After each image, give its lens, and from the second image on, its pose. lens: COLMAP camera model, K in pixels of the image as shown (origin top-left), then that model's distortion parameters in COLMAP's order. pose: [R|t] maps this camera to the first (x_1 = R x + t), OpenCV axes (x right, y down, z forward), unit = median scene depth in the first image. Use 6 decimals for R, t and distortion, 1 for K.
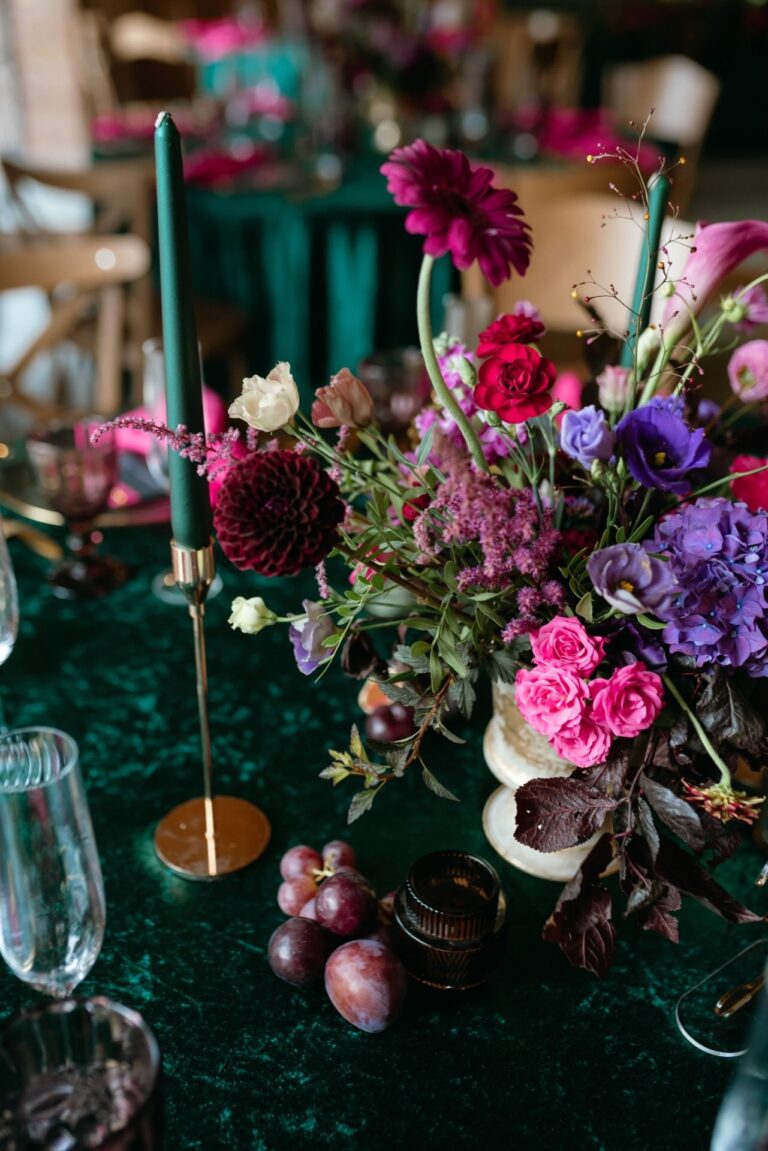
lens RADIAL K [[1164.6, 0, 382.4], [0, 1164.6, 560.3], [0, 0, 1]] dist [0.000079, -0.003160]
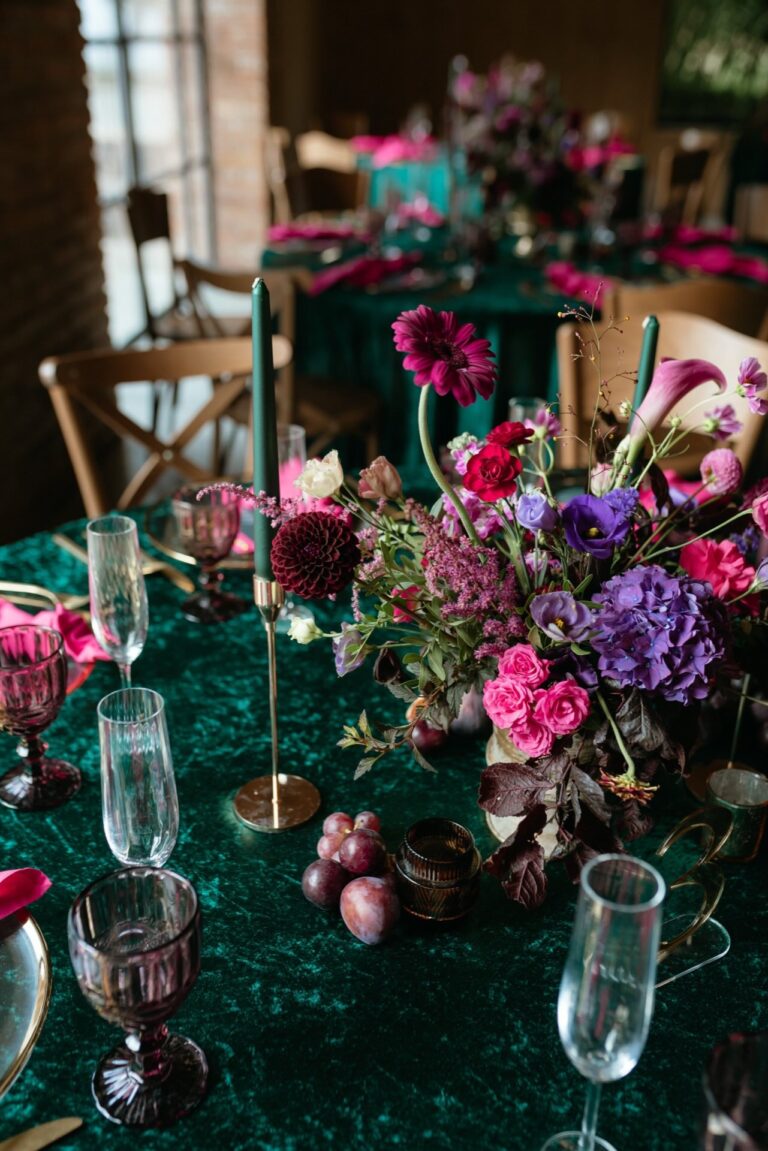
lens RADIAL K [[1114.2, 0, 384.0], [0, 1114.2, 575.5], [0, 0, 1]] dist [0.000349, 0.000129]
pose [[0.989481, 0.059265, -0.131966, 0.157747], [-0.065457, 0.996925, -0.043087, 0.034241], [0.129007, 0.051272, 0.990317, -0.312534]]
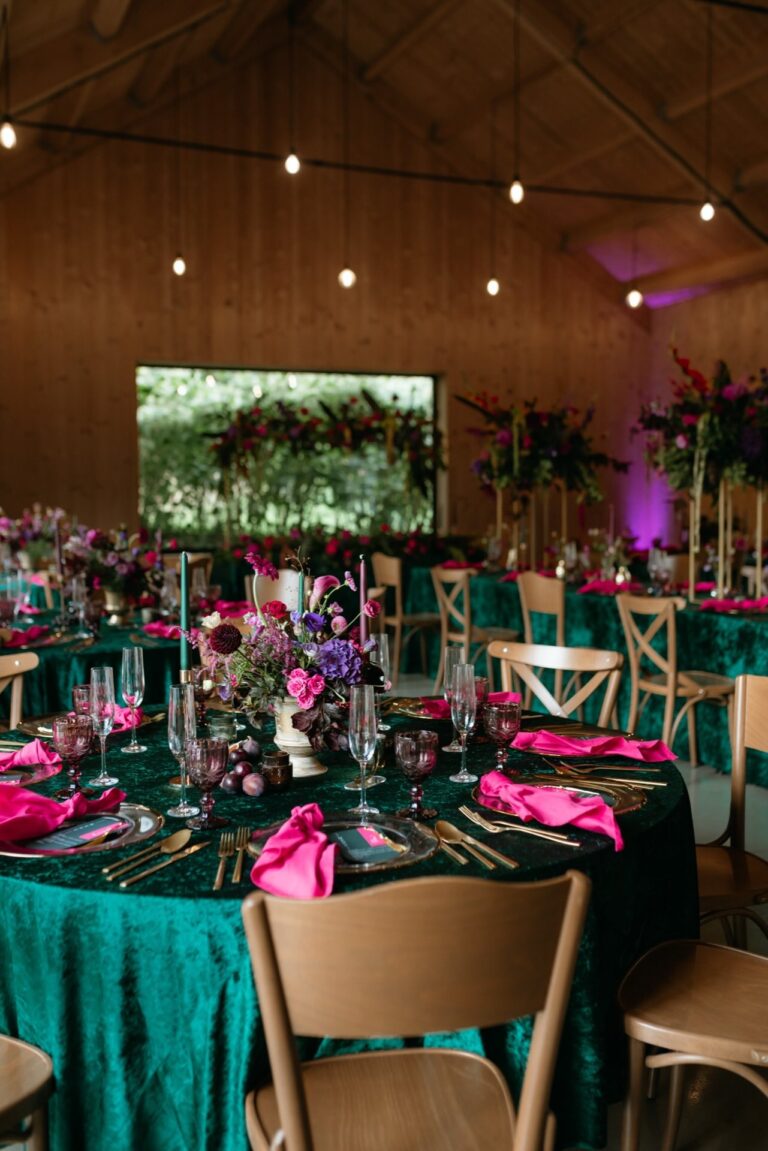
lens RADIAL K [[1114.2, 0, 384.0], [0, 1114.2, 575.5], [0, 0, 1]] dist [0.000349, 0.000129]
pose [[0.946012, -0.048304, 0.320511, -0.707064], [0.175139, 0.908230, -0.380058, 1.172427], [-0.272739, 0.415674, 0.867657, -2.295717]]
